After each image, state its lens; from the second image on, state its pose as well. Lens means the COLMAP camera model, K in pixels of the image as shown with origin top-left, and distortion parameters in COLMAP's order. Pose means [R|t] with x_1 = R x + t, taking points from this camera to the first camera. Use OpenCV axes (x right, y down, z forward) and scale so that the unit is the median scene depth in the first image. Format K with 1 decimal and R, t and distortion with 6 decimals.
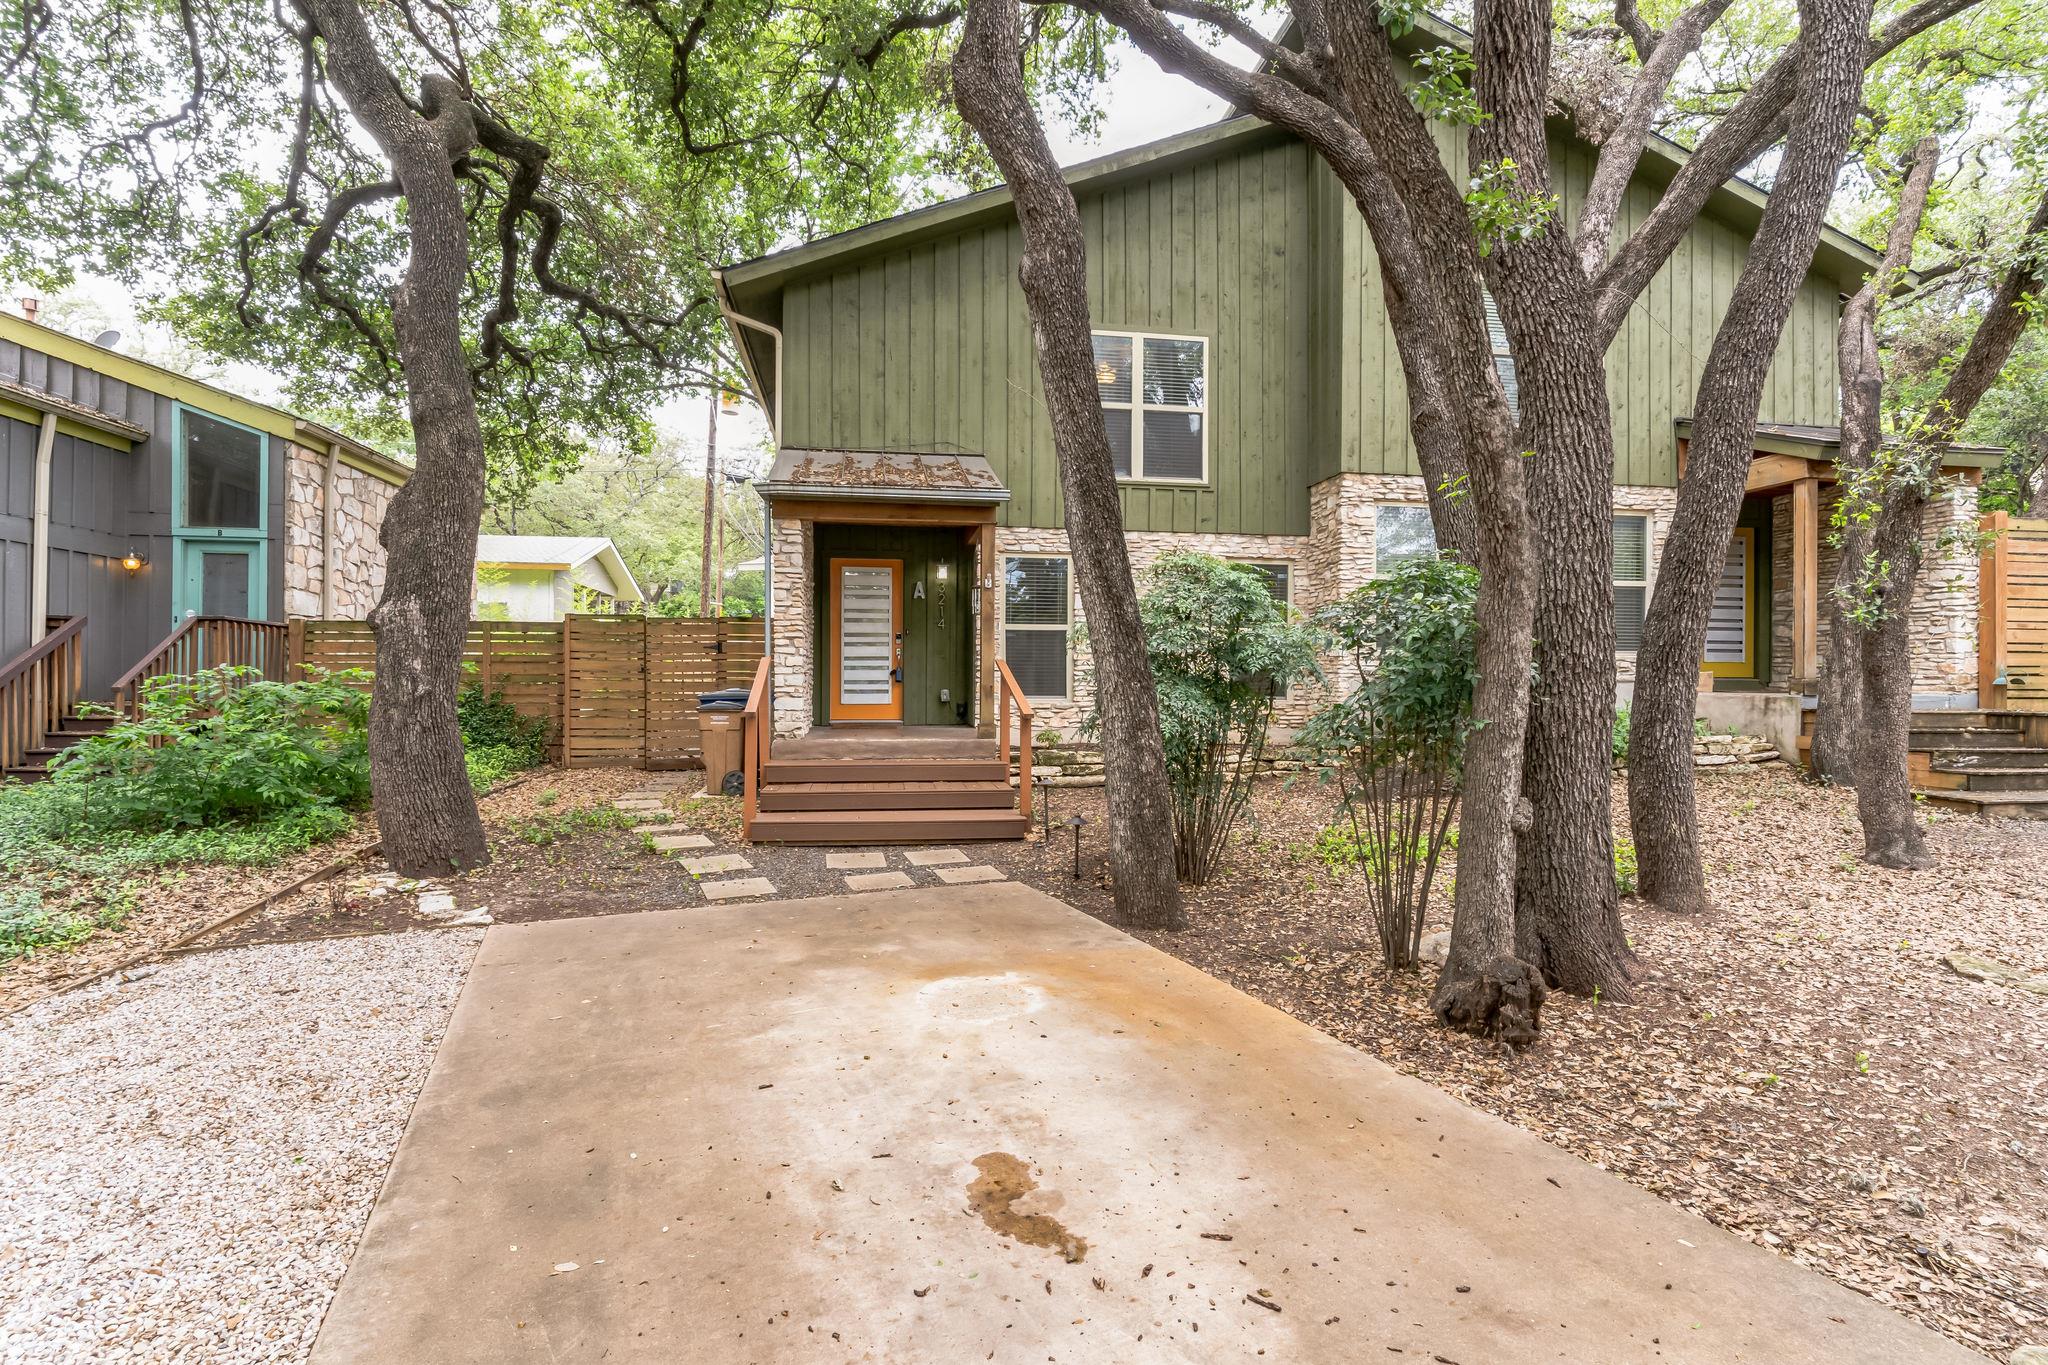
lens RADIAL K [[994.6, 0, 1025.1], [0, 994.6, 674.1], [0, 0, 1]] dist [0.003968, -0.001775]
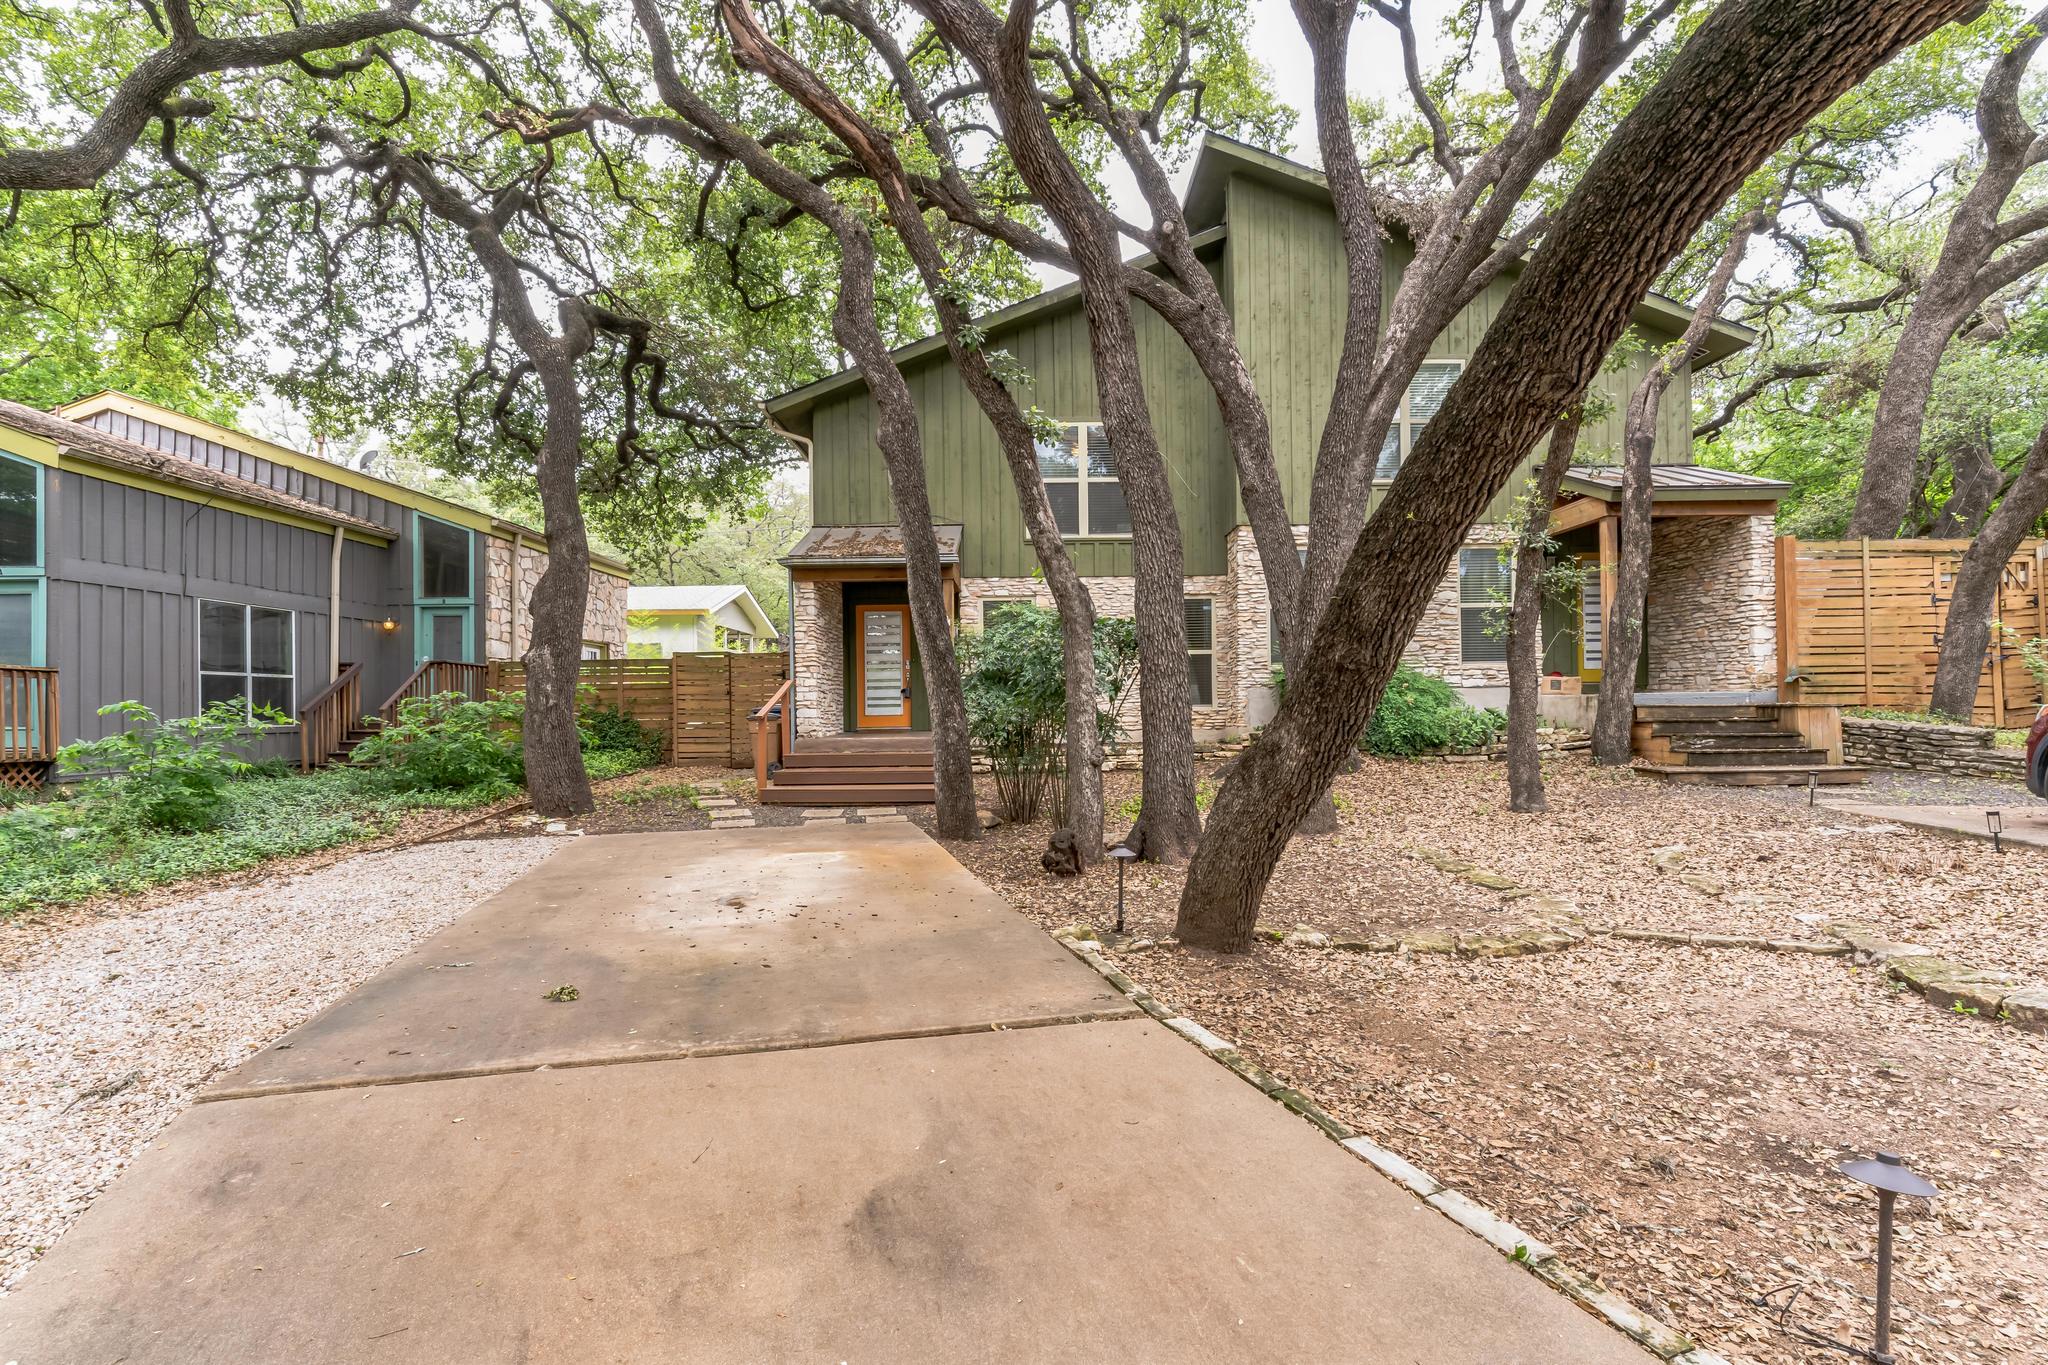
lens RADIAL K [[994.6, 0, 1021.1], [0, 994.6, 679.9], [0, 0, 1]] dist [0.003968, -0.001775]
pose [[0.987139, -0.020626, -0.158526, 0.233841], [0.017324, 0.999604, -0.022188, 0.016291], [0.158921, 0.019156, 0.987105, -0.277310]]
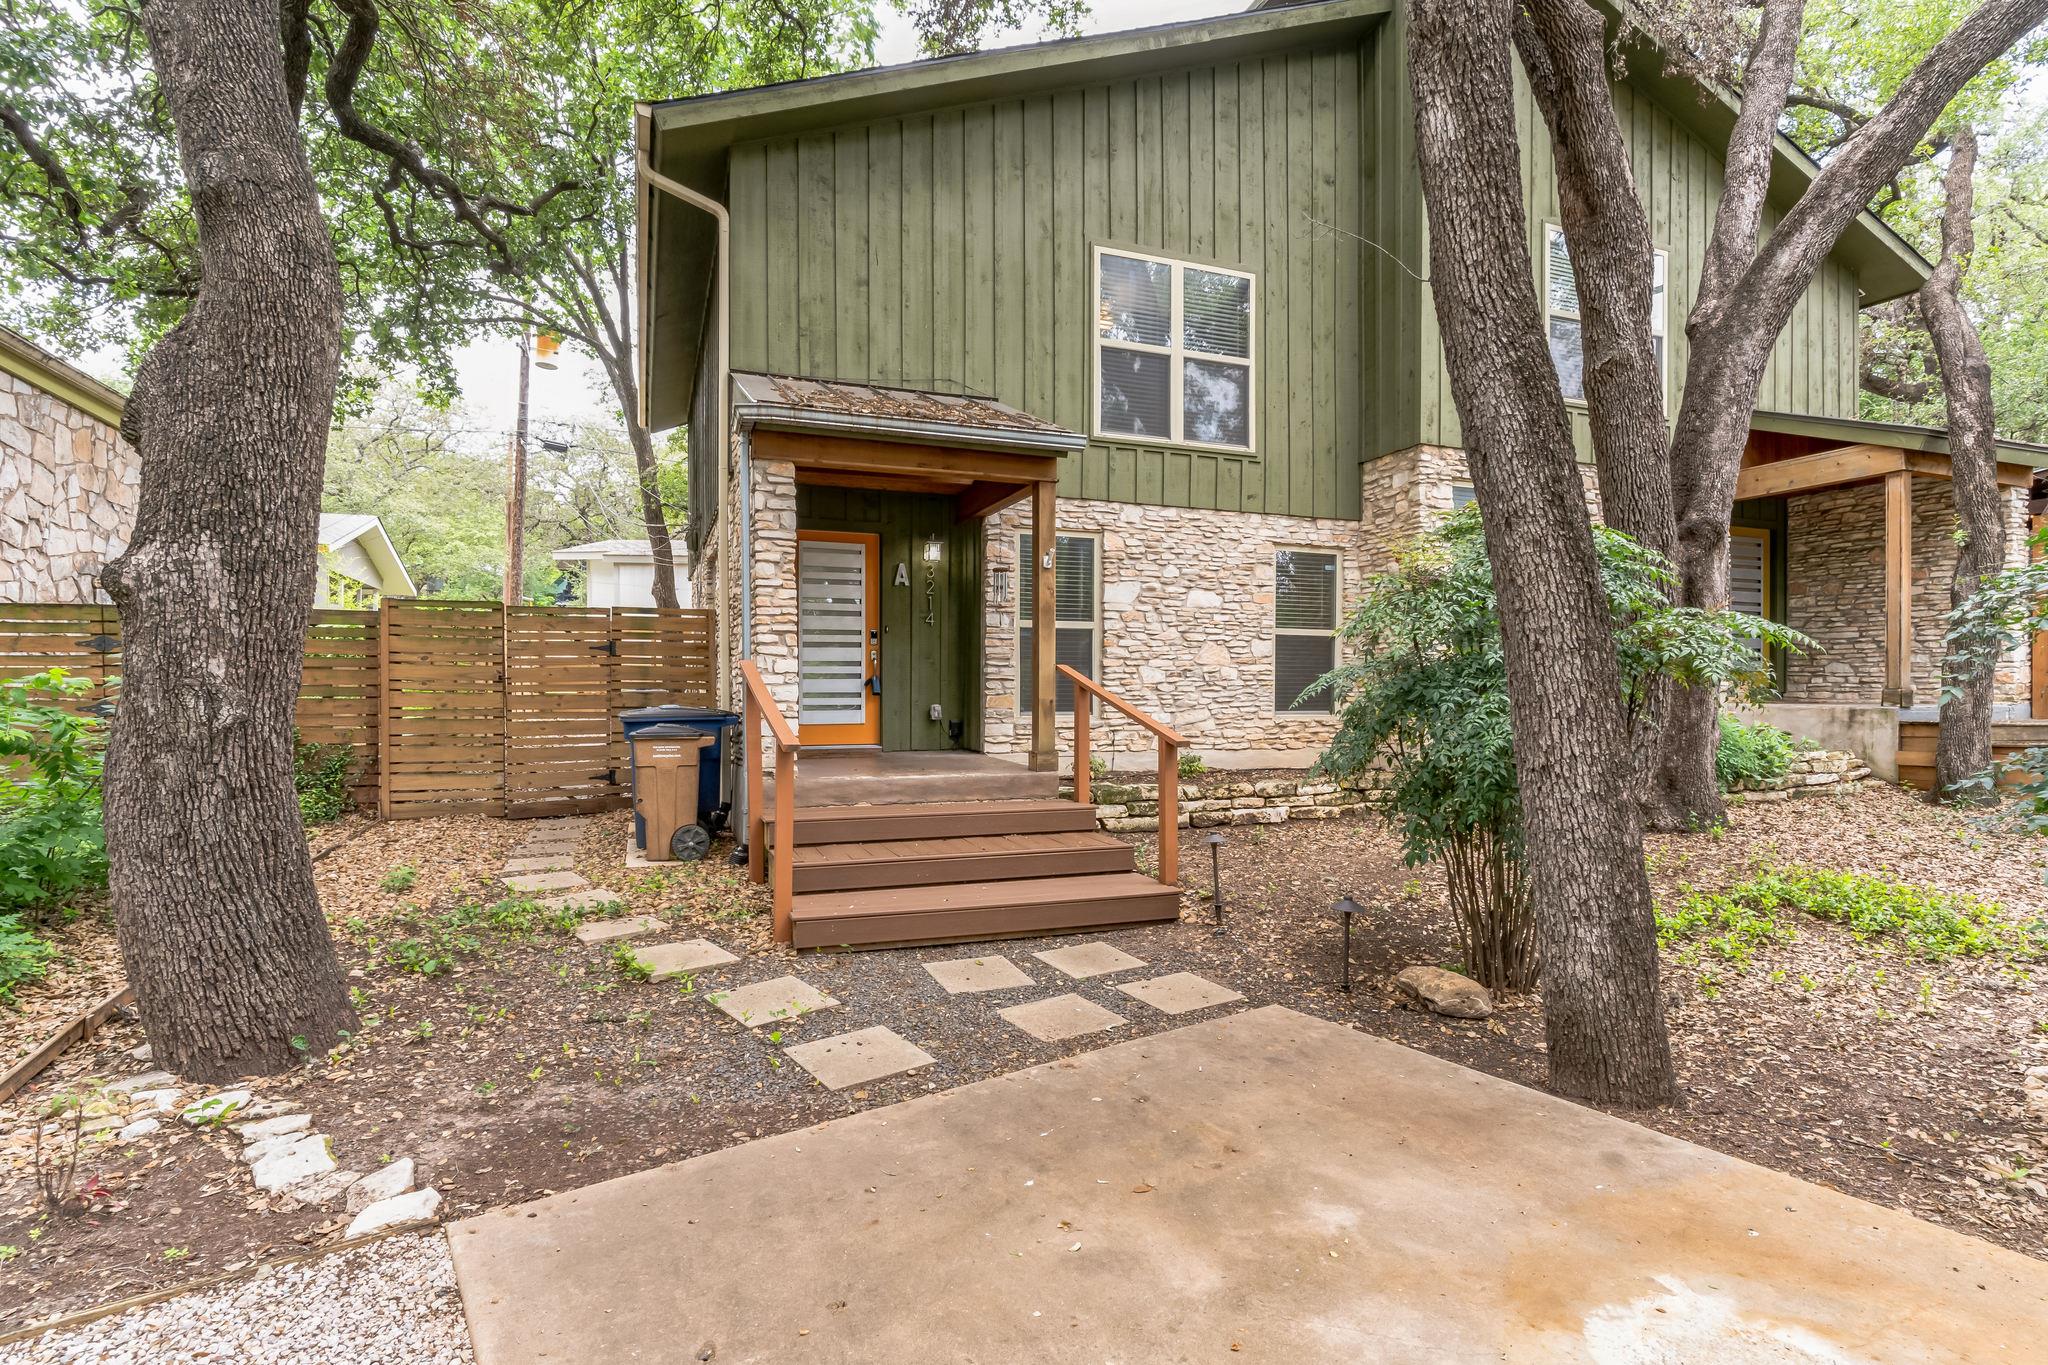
lens RADIAL K [[994.6, 0, 1018.3], [0, 994.6, 690.3], [0, 0, 1]] dist [0.003968, -0.001775]
pose [[0.978258, -0.001872, 0.207385, -0.179810], [0.000516, 0.999978, 0.006591, -0.000432], [-0.207392, -0.006340, 0.978237, 0.236285]]
